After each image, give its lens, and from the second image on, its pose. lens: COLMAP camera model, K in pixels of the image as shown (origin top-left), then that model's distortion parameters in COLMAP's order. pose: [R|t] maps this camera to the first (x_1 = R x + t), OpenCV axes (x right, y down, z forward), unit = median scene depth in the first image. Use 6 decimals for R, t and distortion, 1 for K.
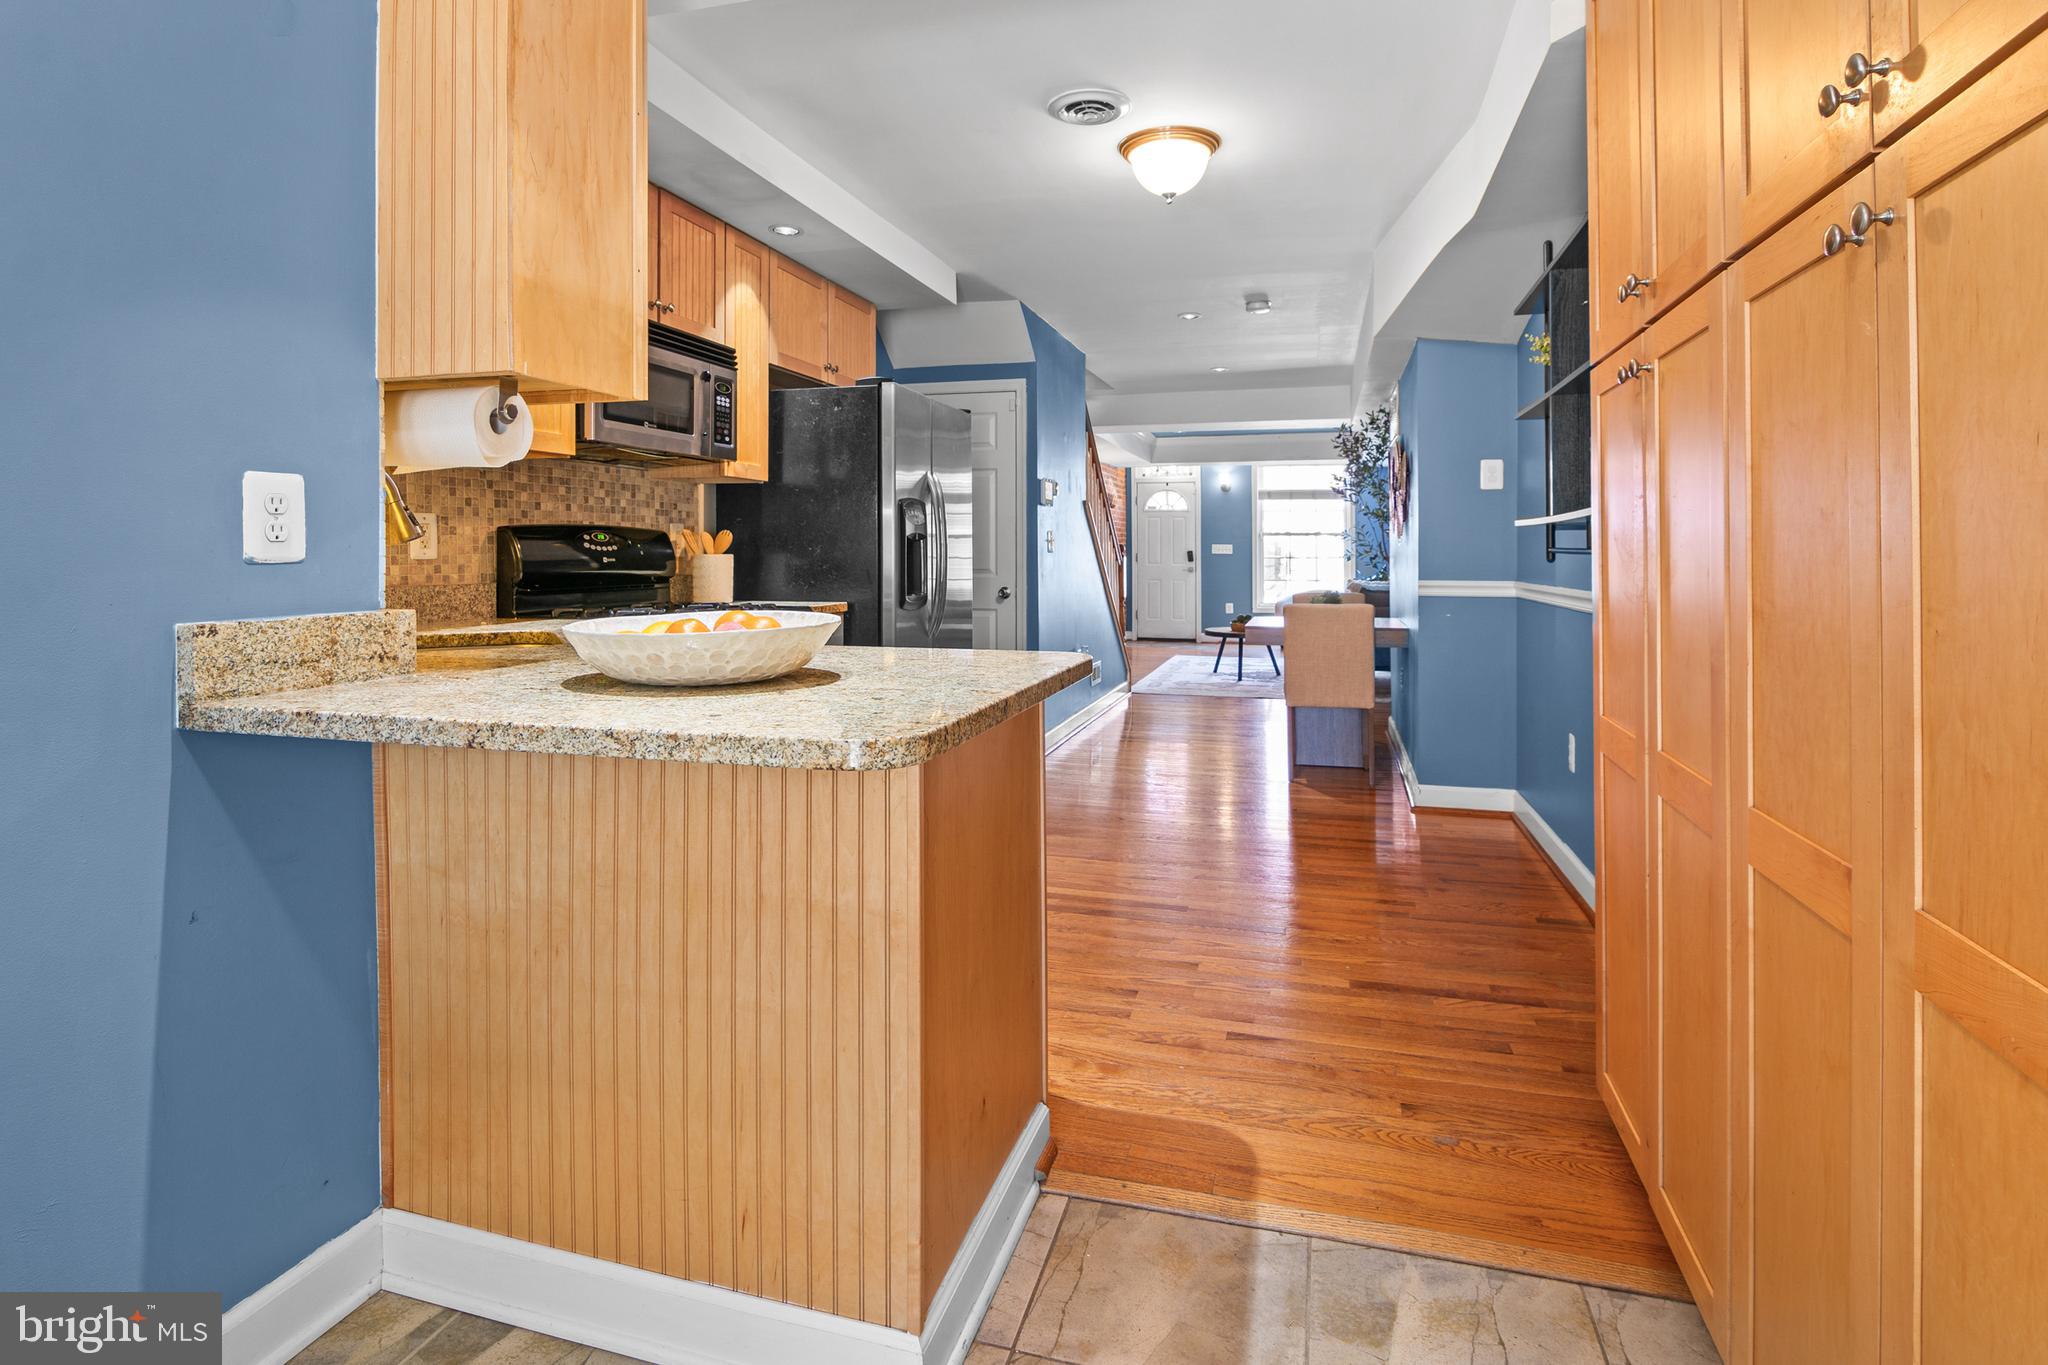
lens RADIAL K [[1037.0, 0, 1031.7], [0, 1037.0, 555.5], [0, 0, 1]] dist [-0.007447, -0.002897]
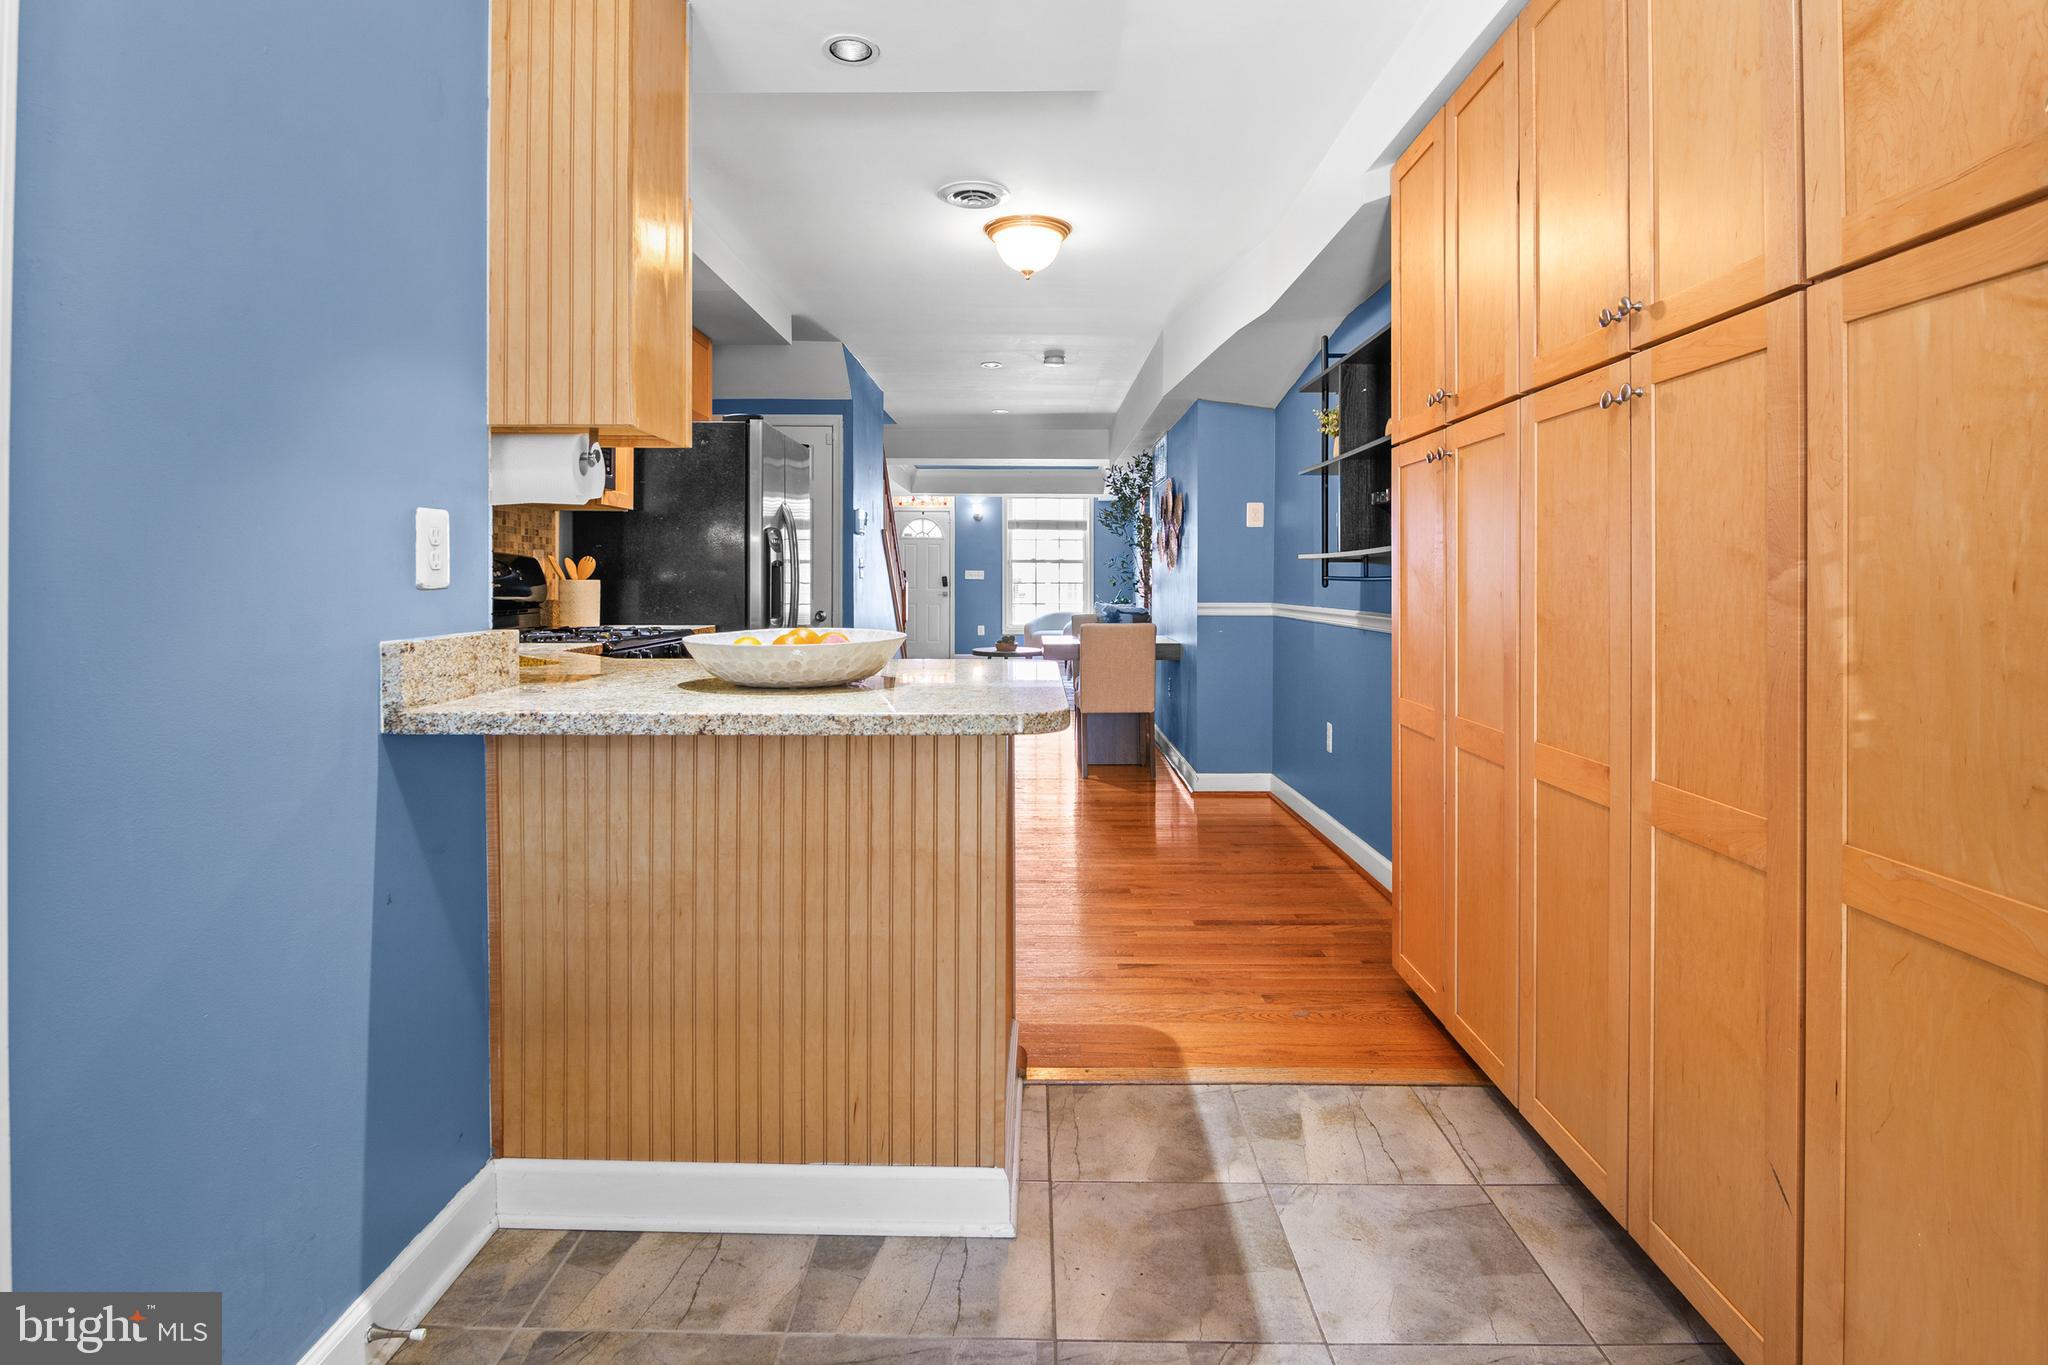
lens RADIAL K [[1037.0, 0, 1014.5], [0, 1037.0, 589.9], [0, 0, 1]] dist [-0.007447, -0.002897]
pose [[0.963455, -0.000950, 0.267869, -0.388536], [-0.001577, 0.999956, 0.009220, -0.002434], [-0.267866, -0.009306, 0.963411, -0.243843]]
